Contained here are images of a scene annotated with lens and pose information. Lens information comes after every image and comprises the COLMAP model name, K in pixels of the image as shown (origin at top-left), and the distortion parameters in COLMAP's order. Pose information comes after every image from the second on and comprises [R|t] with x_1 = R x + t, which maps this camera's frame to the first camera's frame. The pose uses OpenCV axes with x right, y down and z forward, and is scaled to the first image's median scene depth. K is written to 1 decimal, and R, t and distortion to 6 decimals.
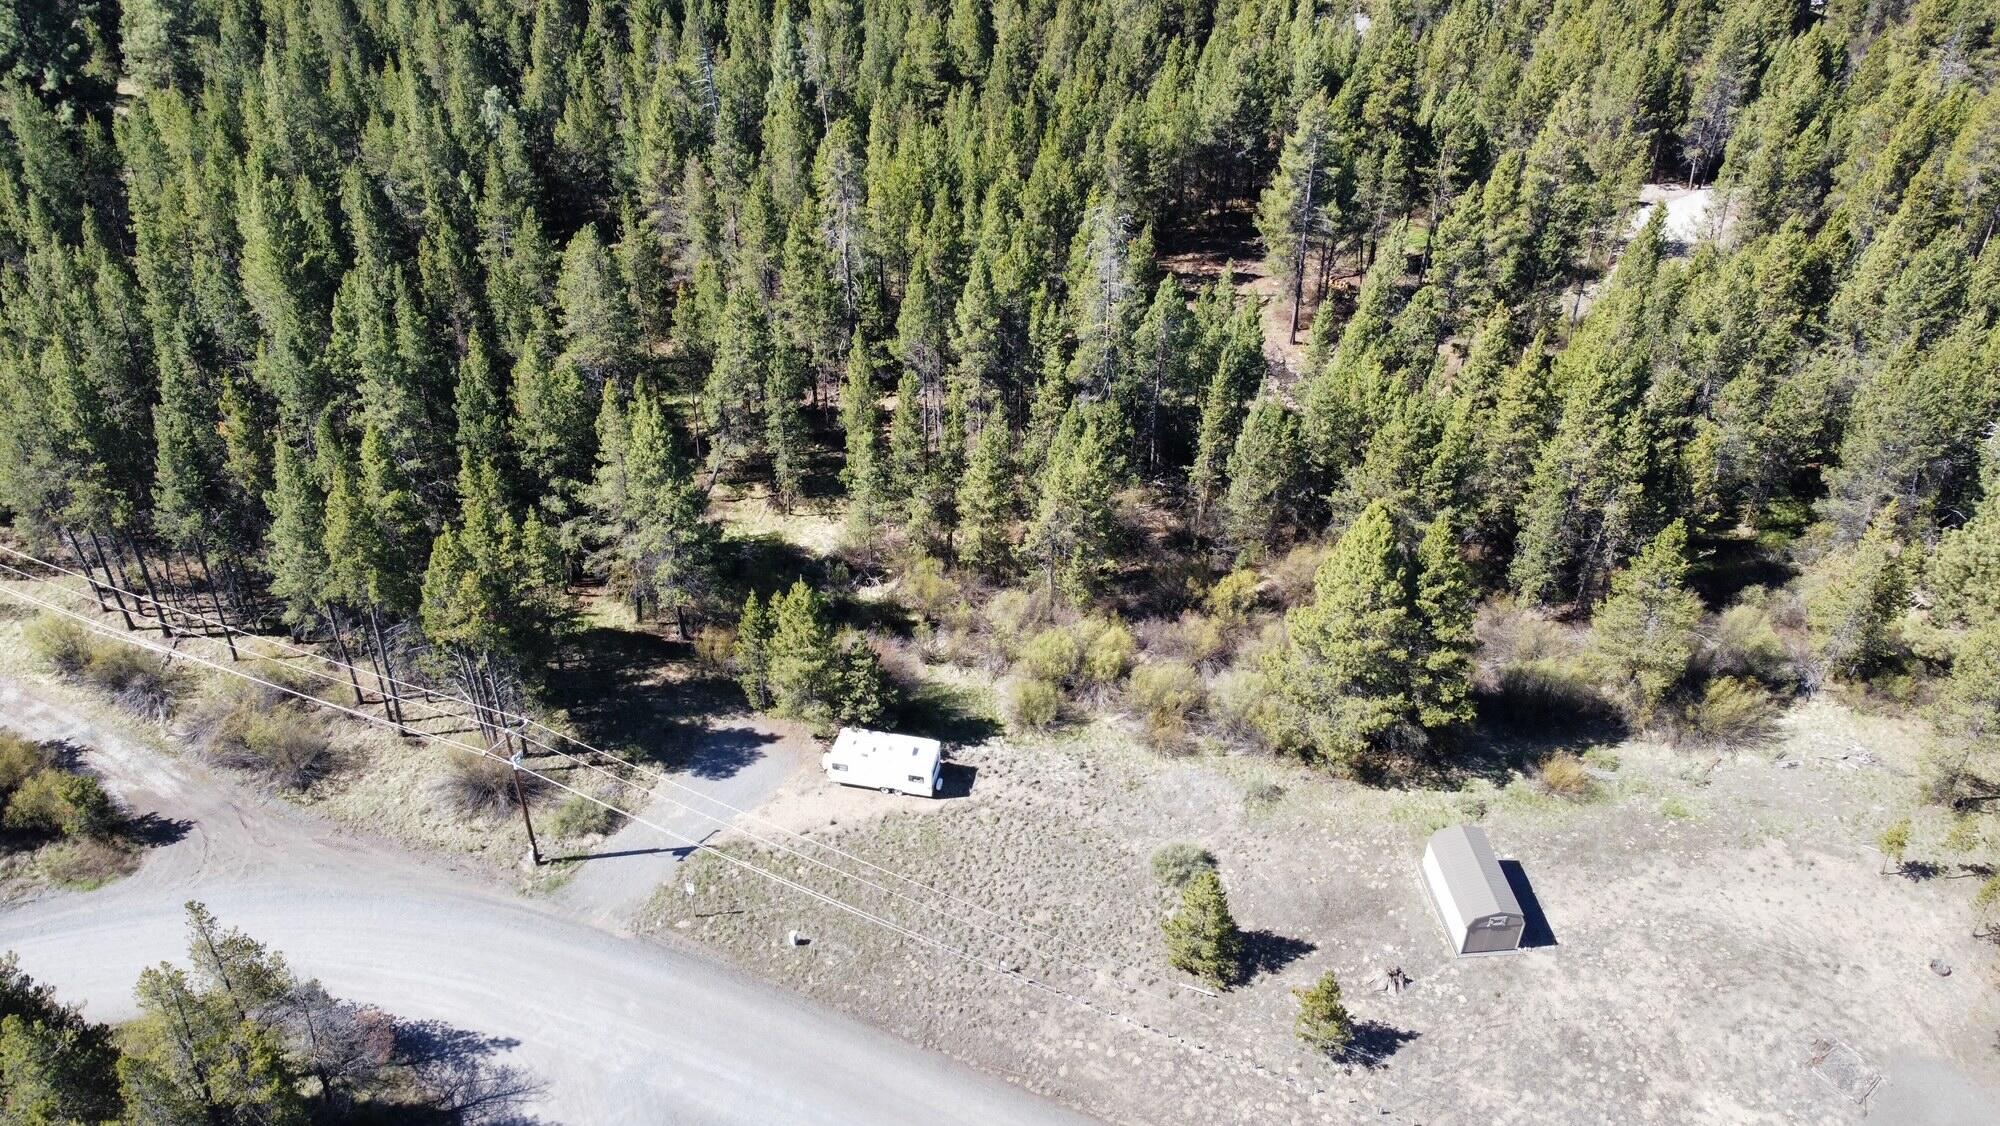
lens RADIAL K [[1525.3, 0, 1000.4], [0, 1525.3, 569.9], [0, 0, 1]] dist [0.008161, -0.009373]
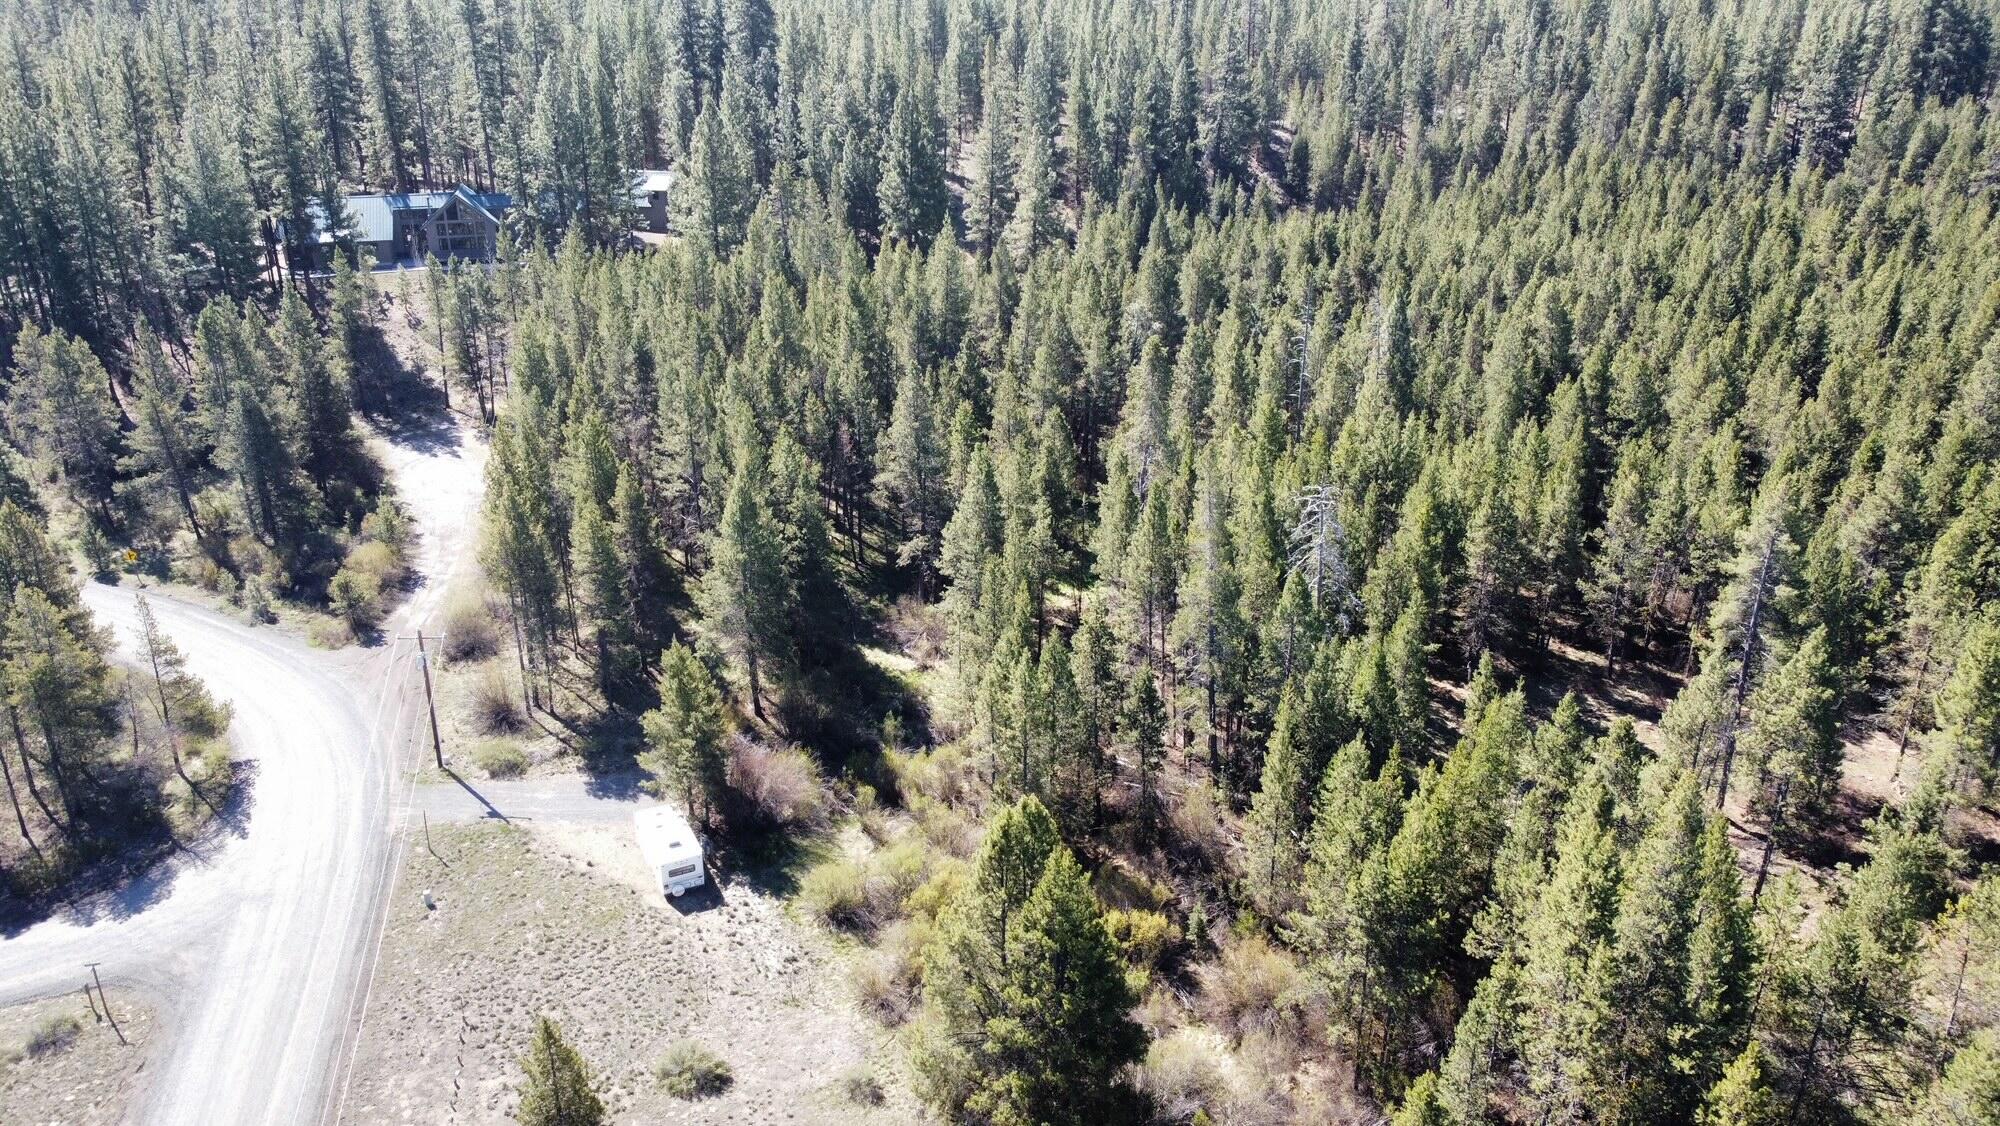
lens RADIAL K [[1525.3, 0, 1001.7], [0, 1525.3, 578.8], [0, 0, 1]] dist [0.008161, -0.009373]
pose [[0.604739, 0.314637, -0.731638, 0.616085], [-0.476460, 0.879055, -0.015787, -0.097997], [0.638183, 0.358143, 0.681510, 0.335307]]
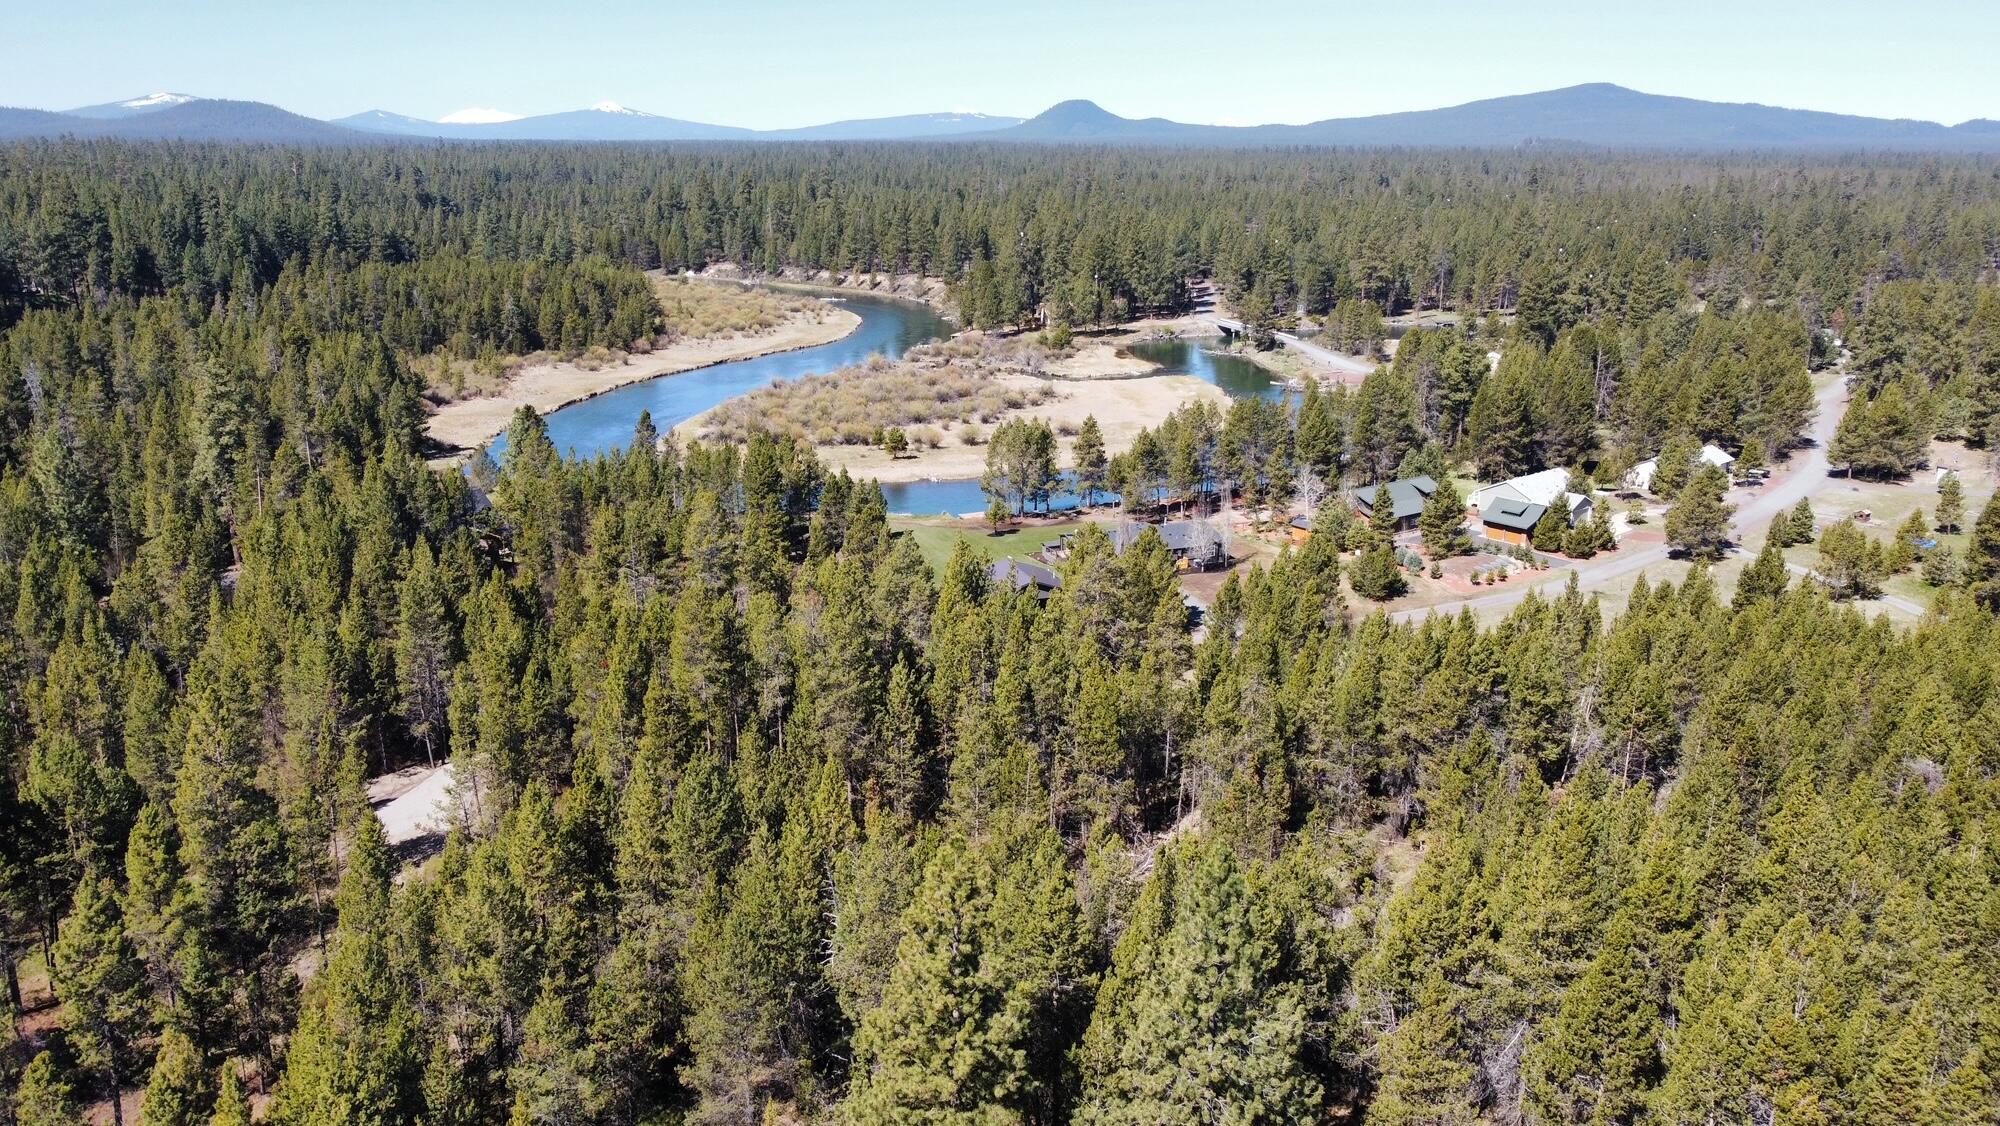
lens RADIAL K [[1525.3, 0, 1000.2], [0, 1525.3, 552.1], [0, 0, 1]] dist [0.008161, -0.009373]
pose [[0.706057, -0.186864, 0.683056, 0.170850], [0.424561, 0.883683, -0.197108, -0.077395], [-0.566773, 0.429168, 0.703266, 0.243570]]
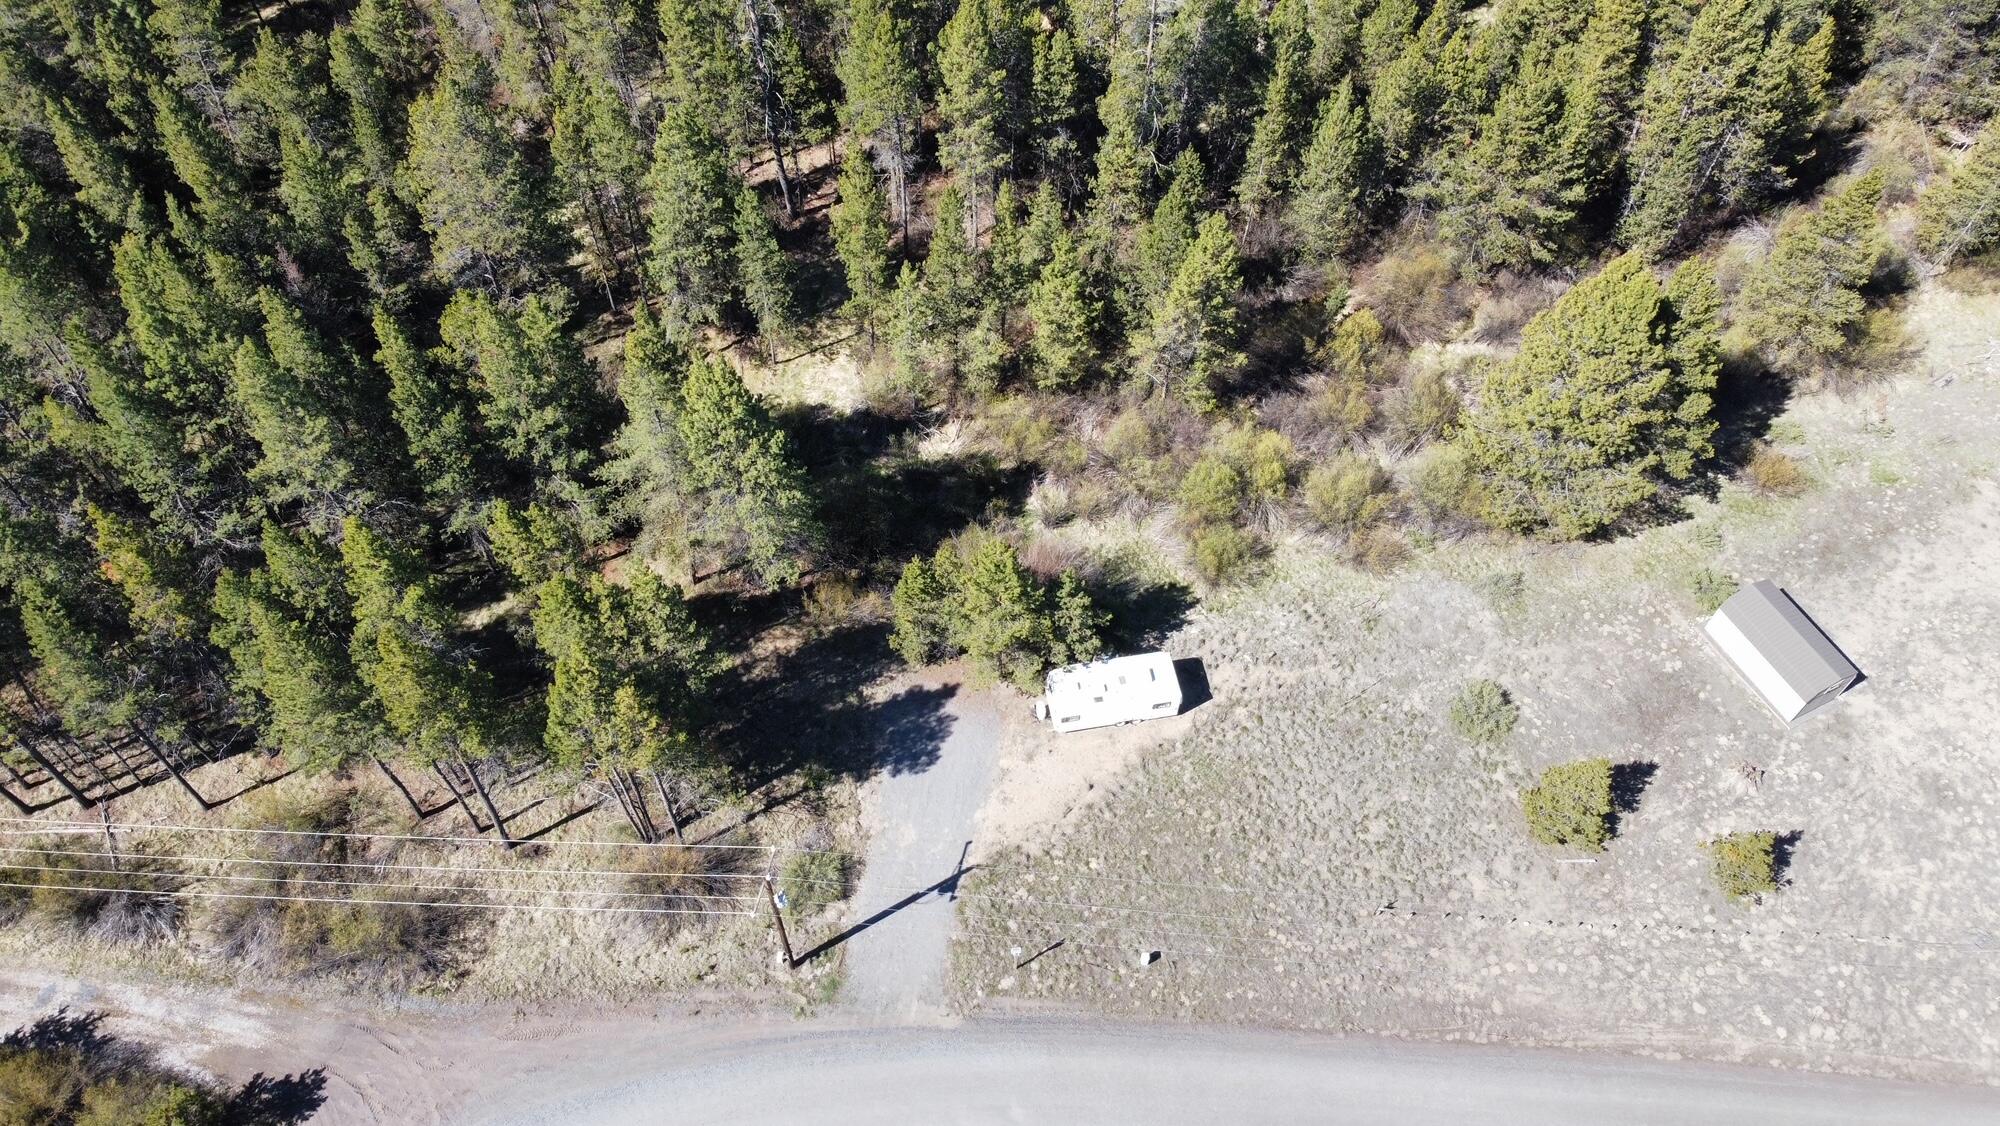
lens RADIAL K [[1525.3, 0, 1003.3], [0, 1525.3, 558.7], [0, 0, 1]] dist [0.008161, -0.009373]
pose [[0.931959, -0.301148, 0.201896, -0.235655], [0.220166, 0.912497, 0.344784, -0.206642], [-0.288061, -0.276874, 0.916713, 0.225133]]
